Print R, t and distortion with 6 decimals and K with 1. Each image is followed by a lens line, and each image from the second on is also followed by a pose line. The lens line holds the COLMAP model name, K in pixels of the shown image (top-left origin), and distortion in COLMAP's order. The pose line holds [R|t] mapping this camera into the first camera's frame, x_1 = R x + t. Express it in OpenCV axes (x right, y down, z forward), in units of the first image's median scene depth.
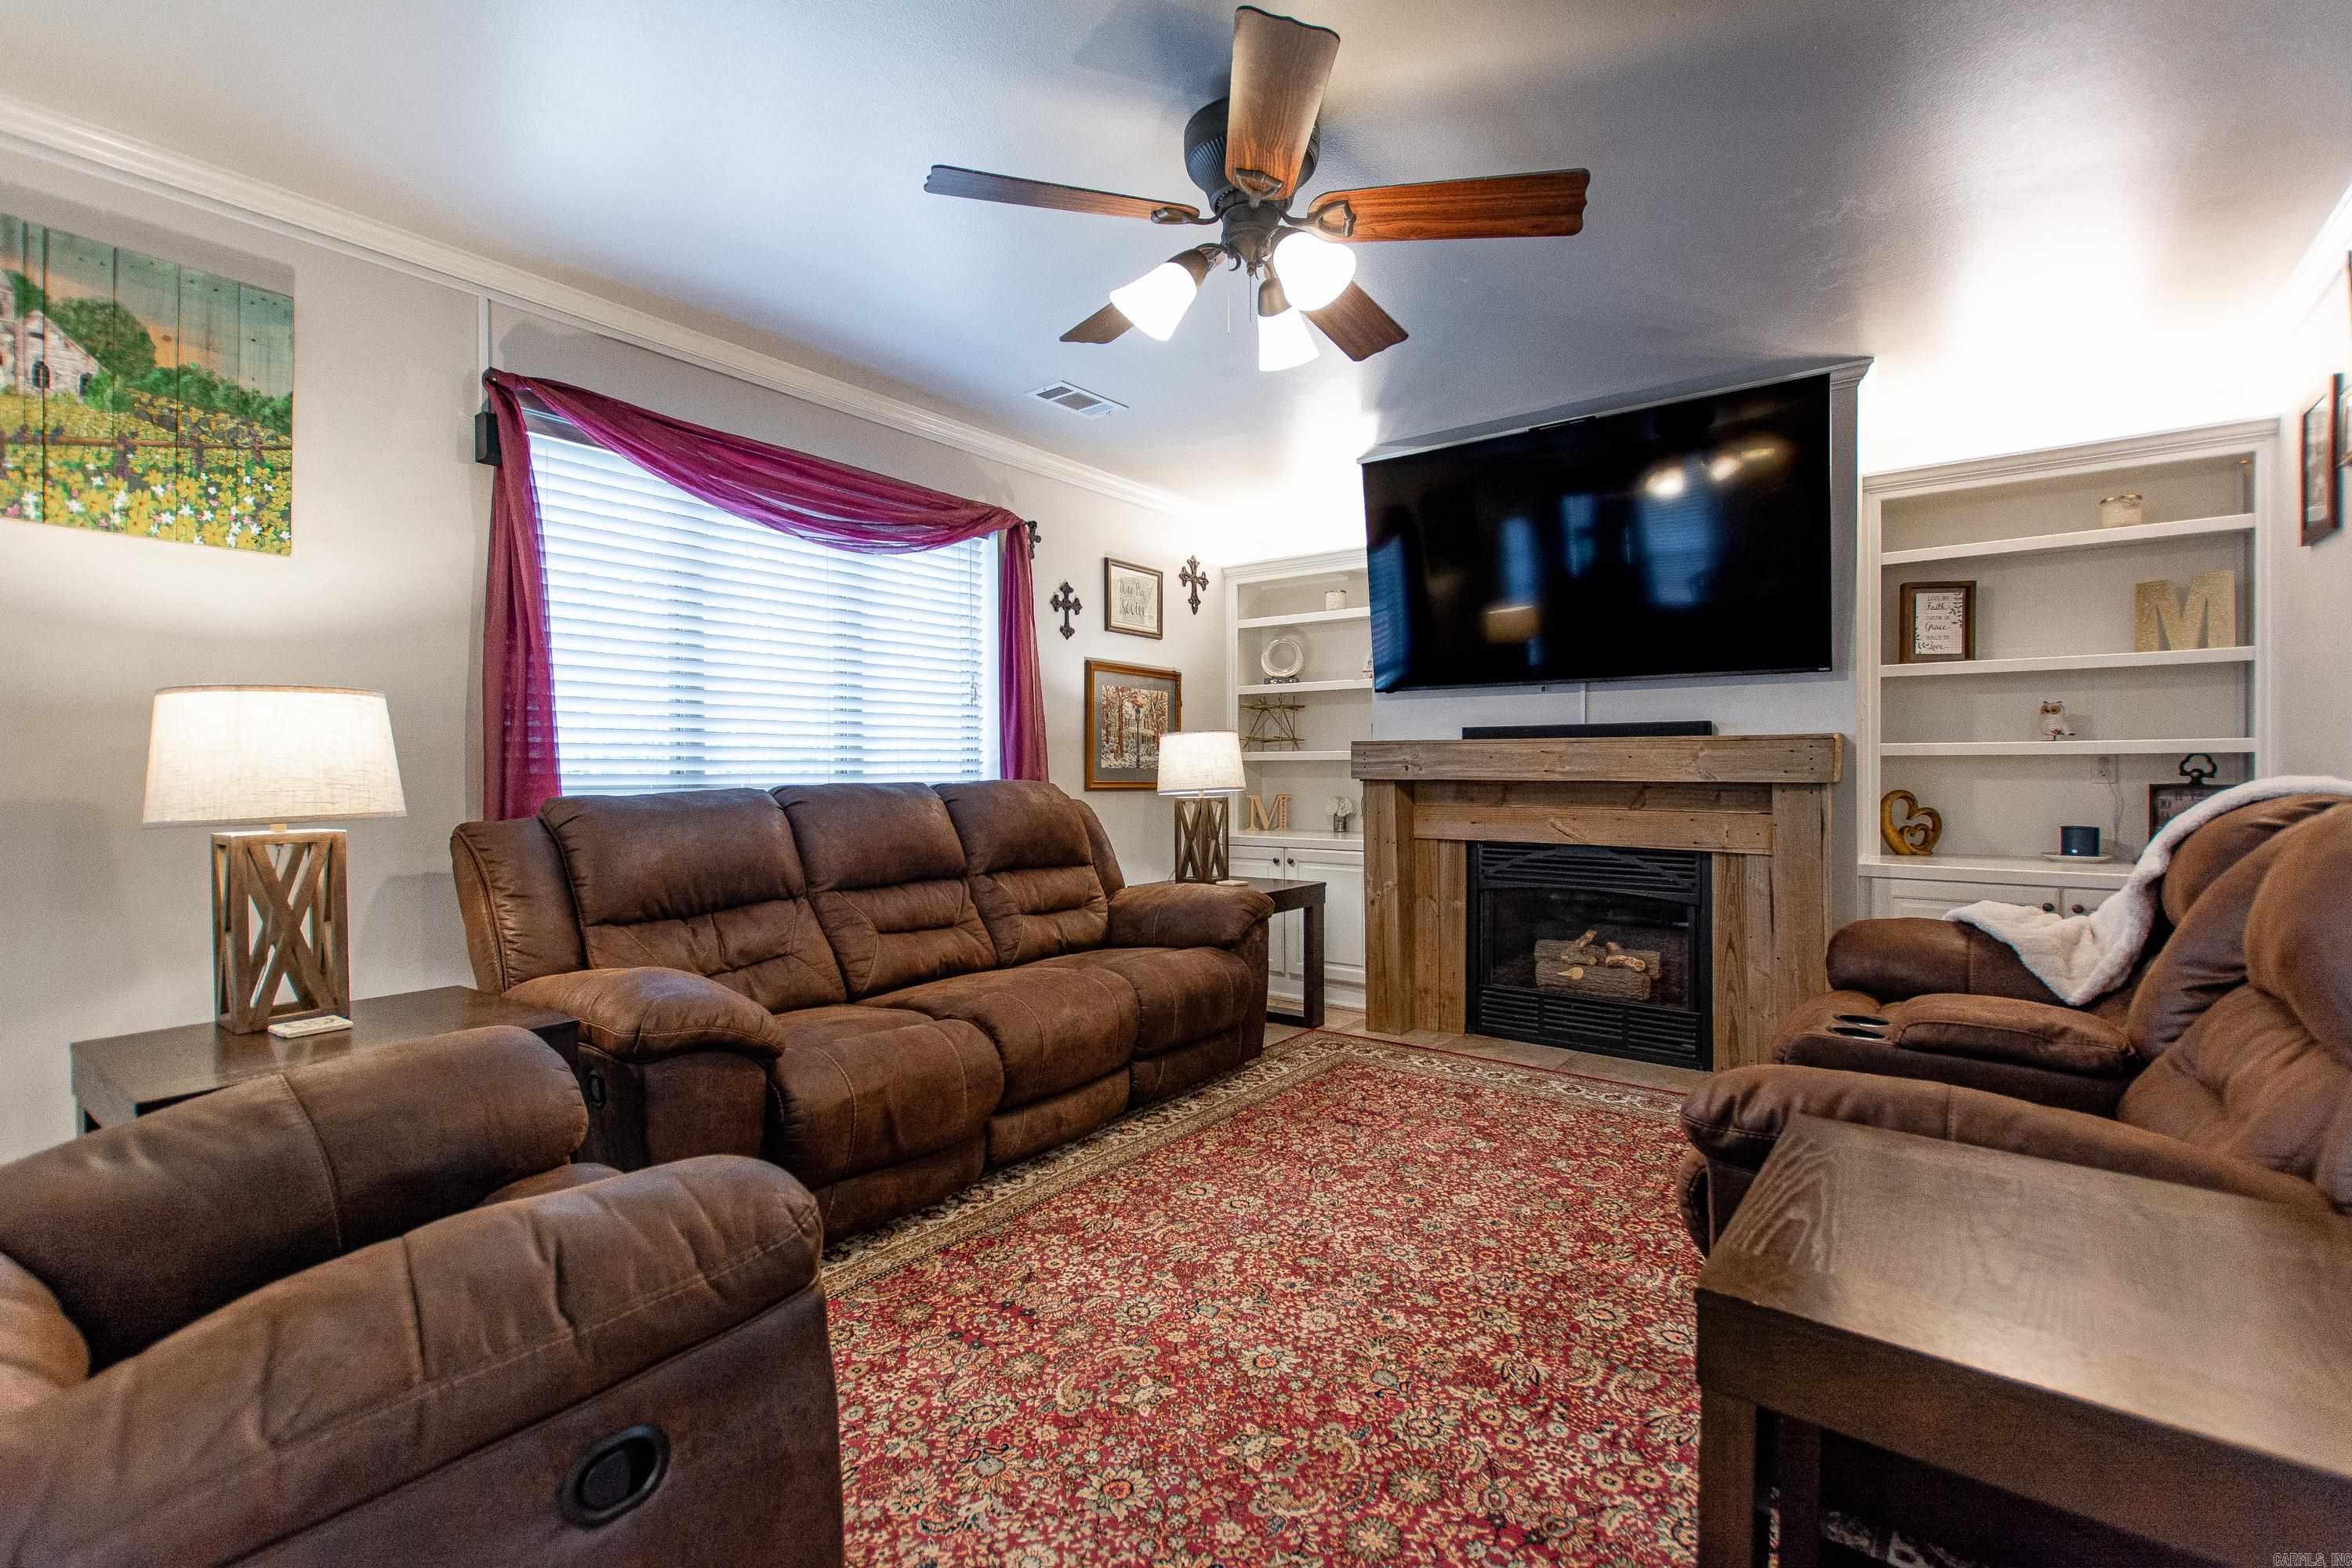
lens RADIAL K [[1029.4, 0, 1181.6], [0, 1029.4, 784.9], [0, 0, 1]] dist [0.016112, -0.004601]
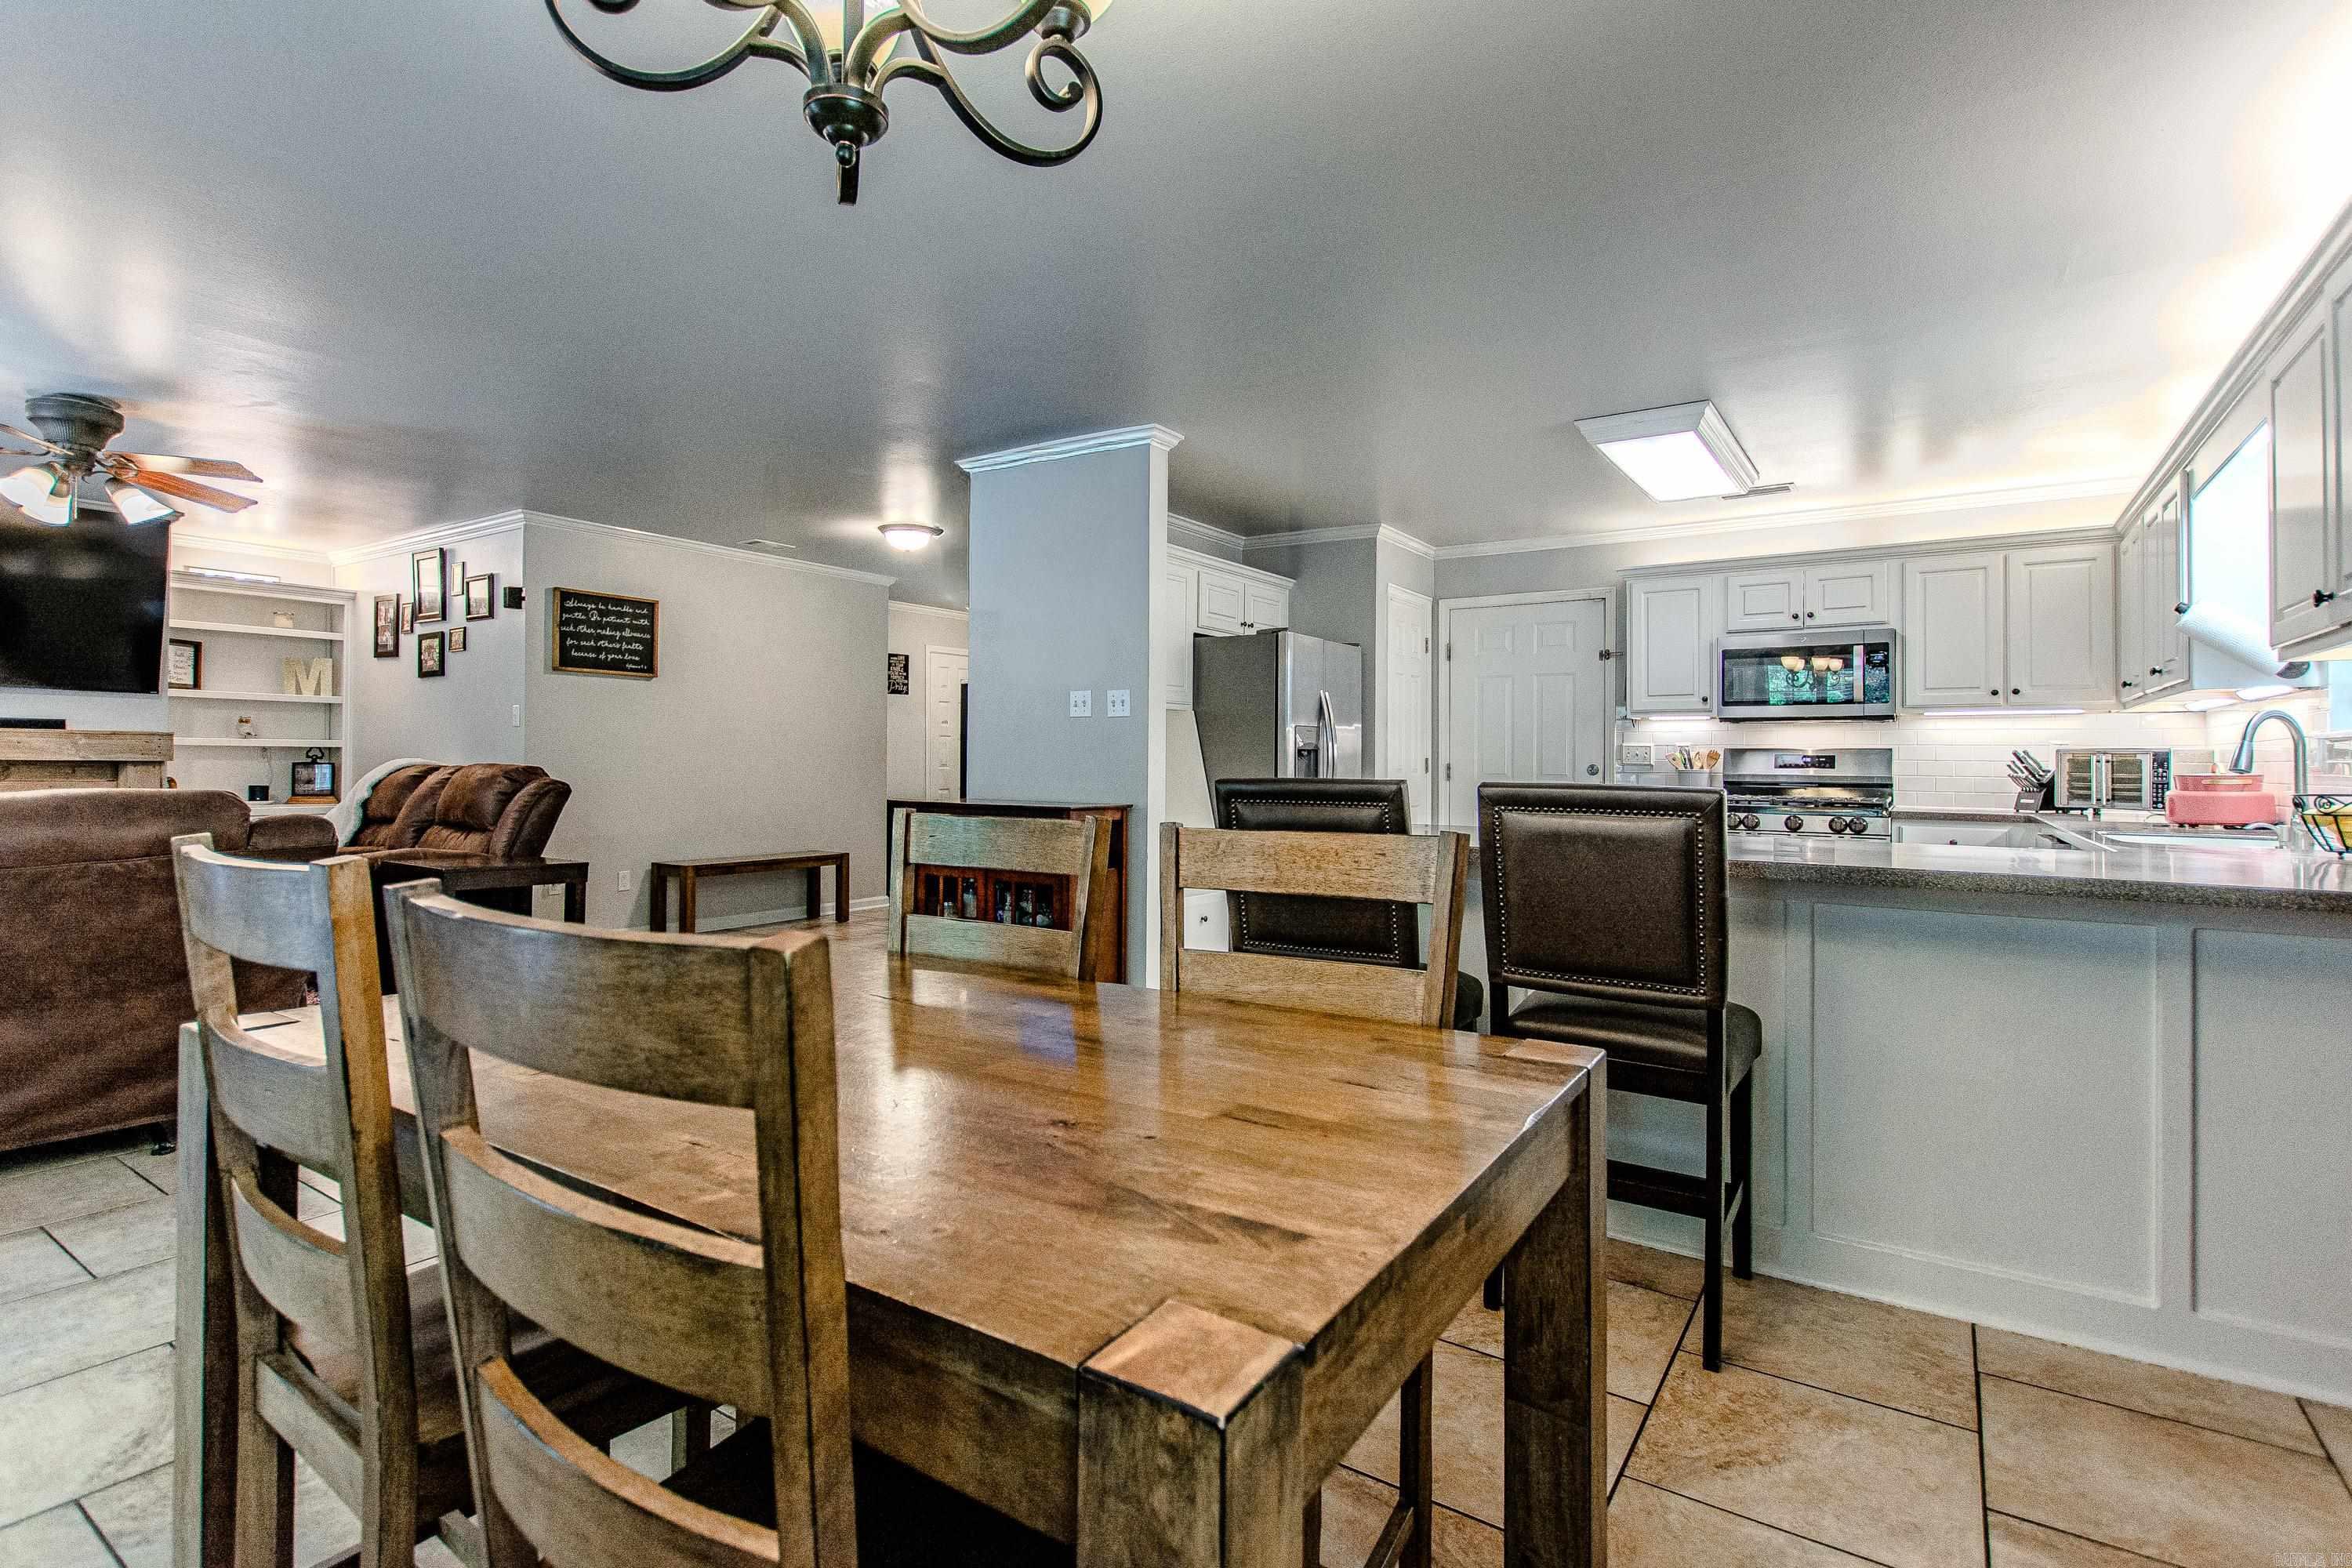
lens RADIAL K [[1129.1, 0, 1158.2], [0, 1129.1, 744.2], [0, 0, 1]] dist [0.005296, -0.003012]
pose [[-0.039171, 0.018363, 0.999064, -1.265068], [0.006286, 0.999816, -0.018130, 0.013990], [-0.999213, 0.005570, -0.039279, -0.535710]]
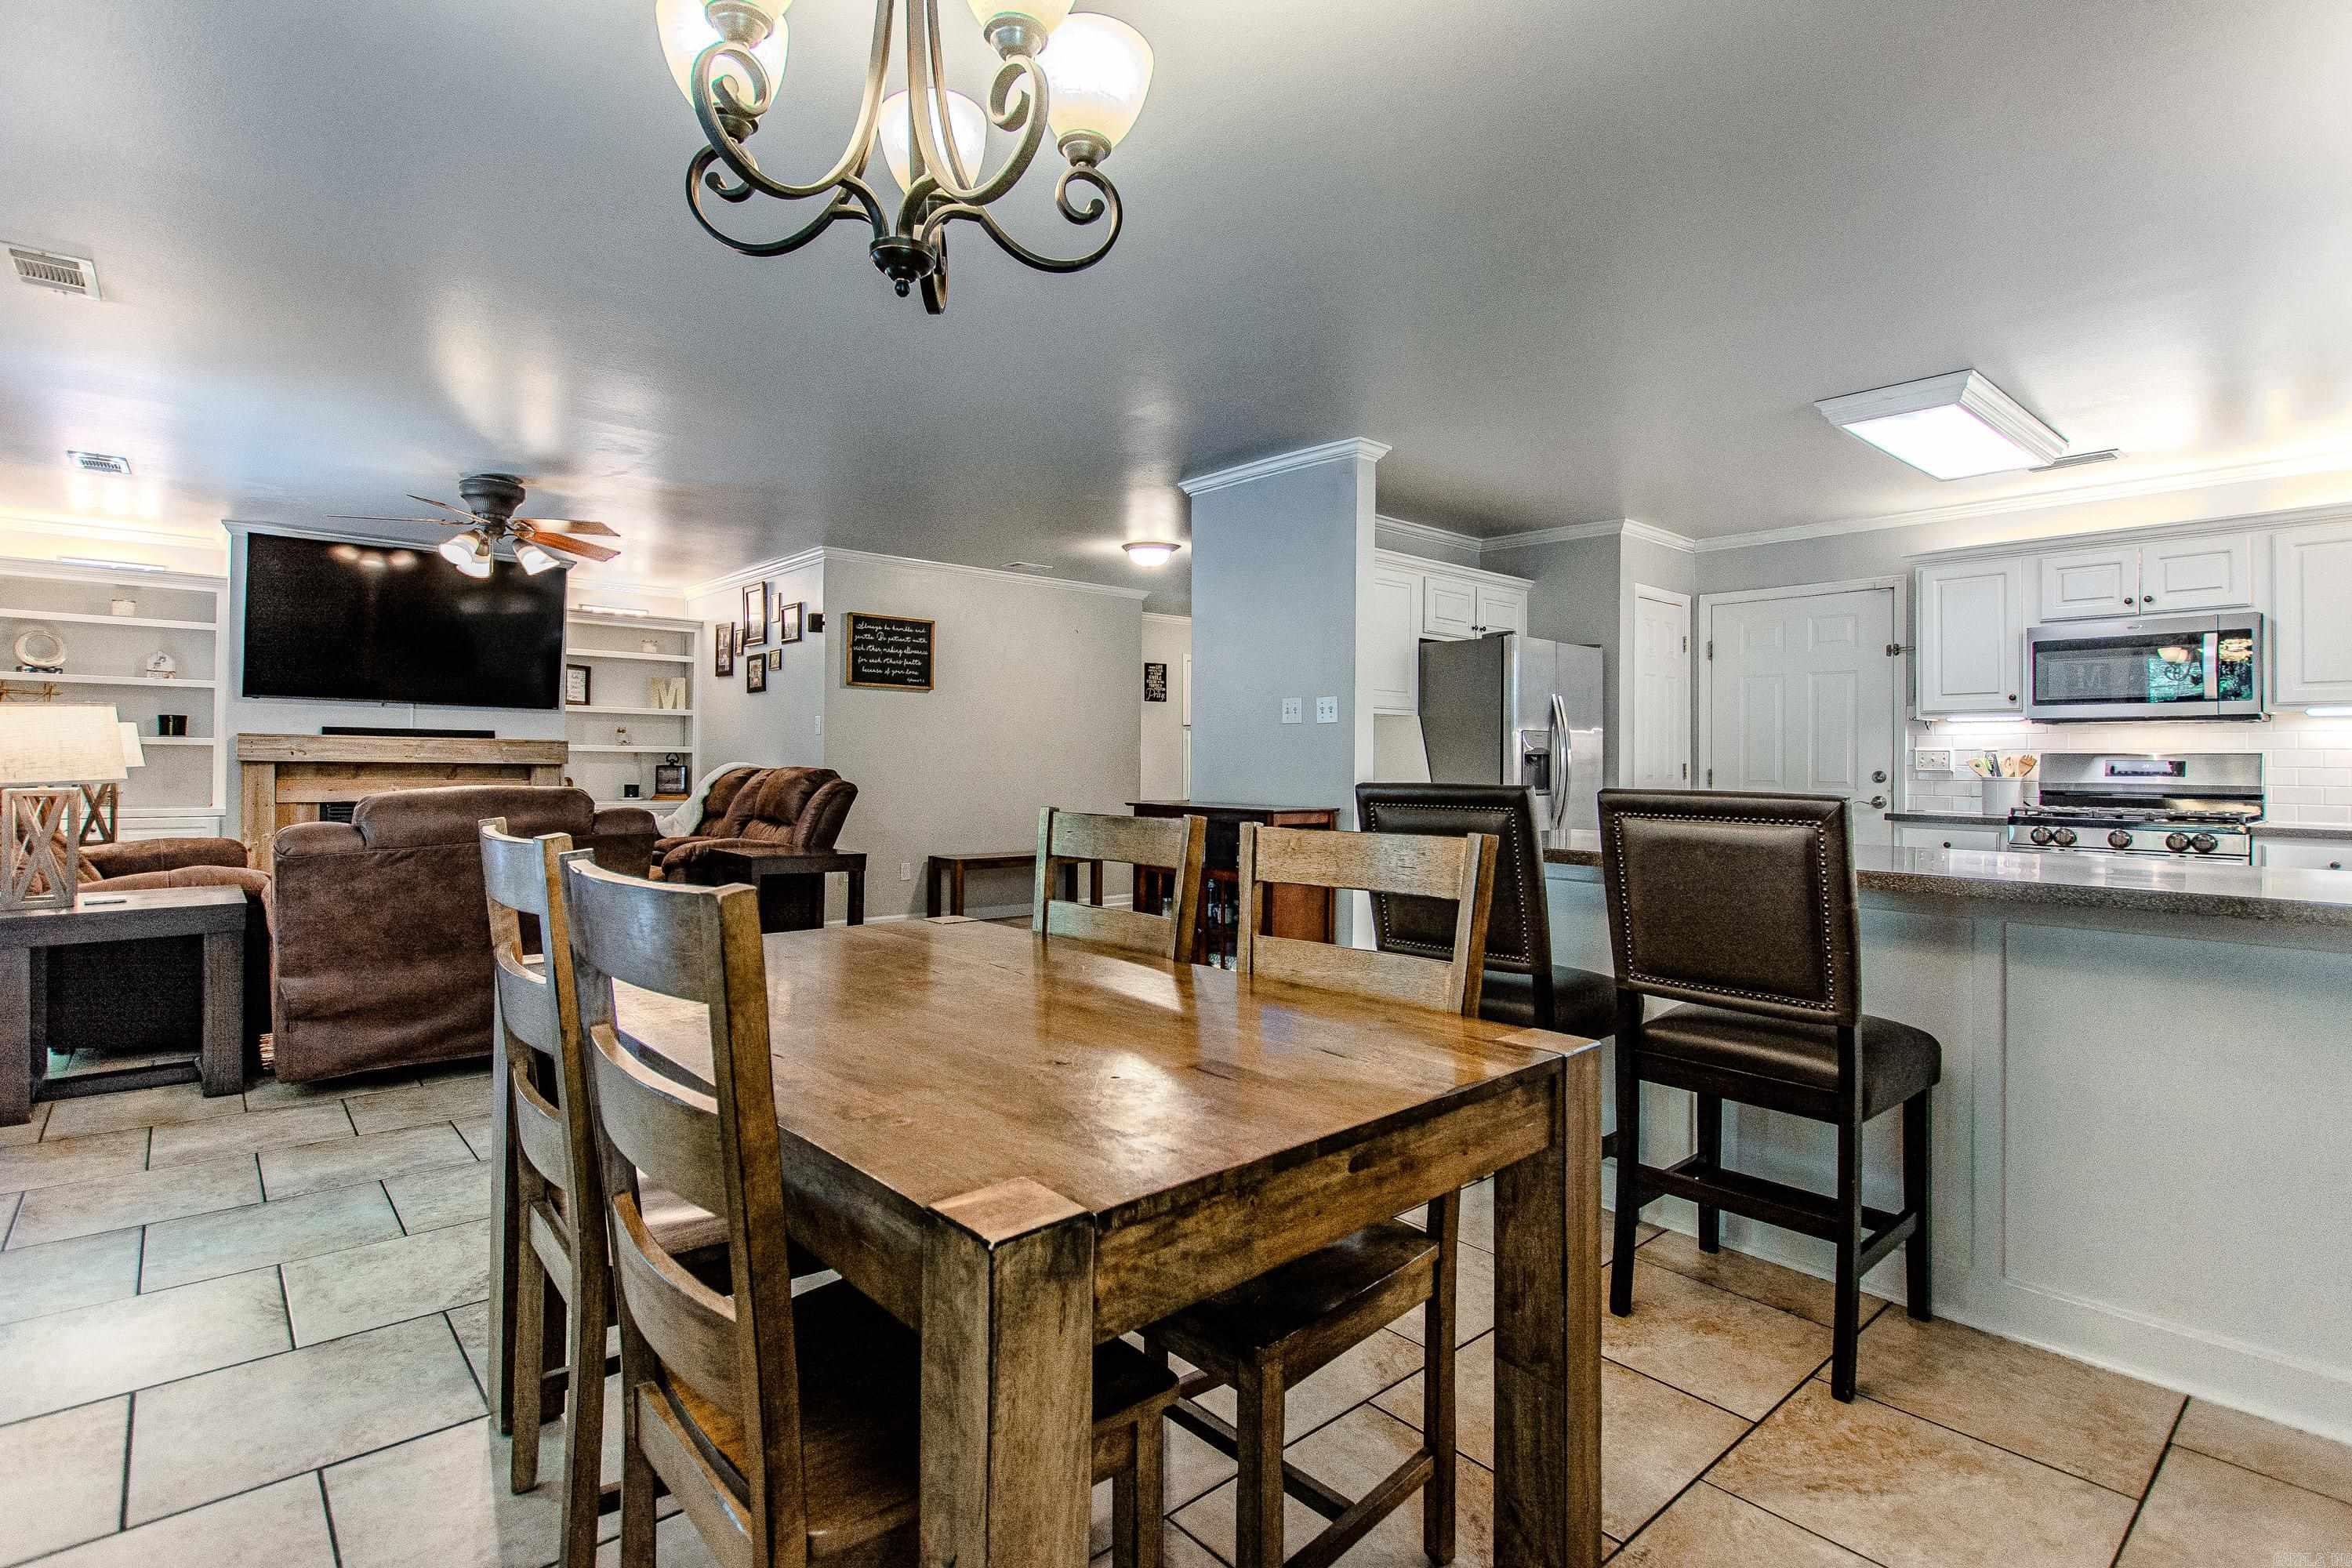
lens RADIAL K [[1129.1, 0, 1158.3], [0, 1129.1, 741.2], [0, 0, 1]] dist [0.005296, -0.003012]
pose [[0.210816, 0.024710, 0.977213, -1.314508], [0.003223, 0.999657, -0.025972, 0.014197], [-0.977520, 0.008625, 0.210664, -0.627815]]
